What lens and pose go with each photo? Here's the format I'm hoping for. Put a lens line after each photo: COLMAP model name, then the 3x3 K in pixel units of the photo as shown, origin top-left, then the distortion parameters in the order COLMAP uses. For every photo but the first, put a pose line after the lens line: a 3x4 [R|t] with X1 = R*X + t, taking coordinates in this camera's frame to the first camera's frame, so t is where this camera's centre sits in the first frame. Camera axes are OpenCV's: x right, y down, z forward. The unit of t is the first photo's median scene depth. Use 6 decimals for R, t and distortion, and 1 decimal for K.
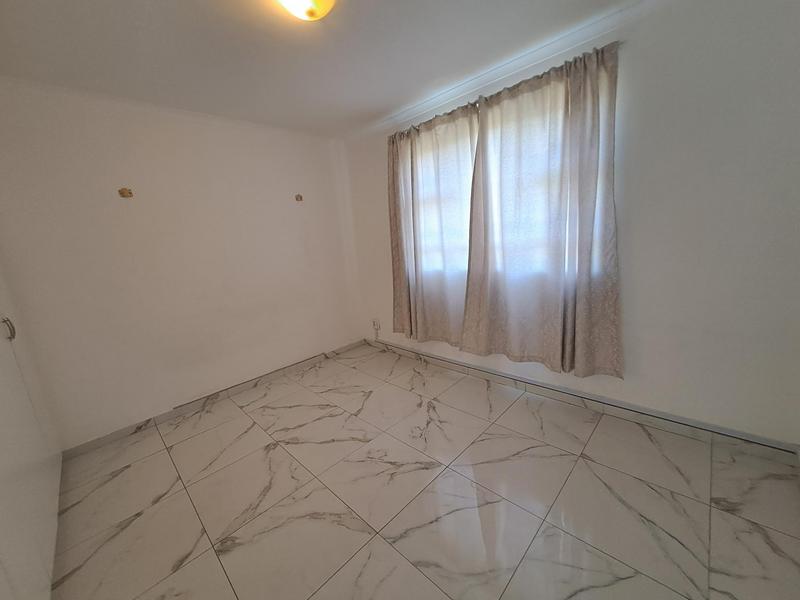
lens RADIAL K [[315.8, 0, 400.0], [0, 315.8, 300.0], [0, 0, 1]] dist [-0.003306, -0.000450]
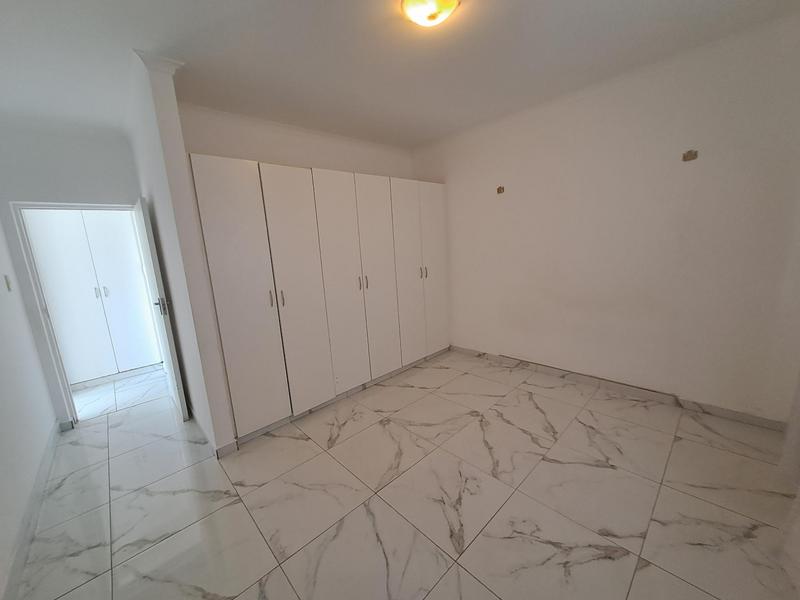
lens RADIAL K [[315.8, 0, 400.0], [0, 315.8, 300.0], [0, 0, 1]] dist [-0.003306, -0.000450]
pose [[-0.044100, 0.258130, -0.965103, 0.514580], [-0.131849, 0.956089, 0.261743, -0.166196], [0.990288, 0.138791, -0.008129, 0.579153]]
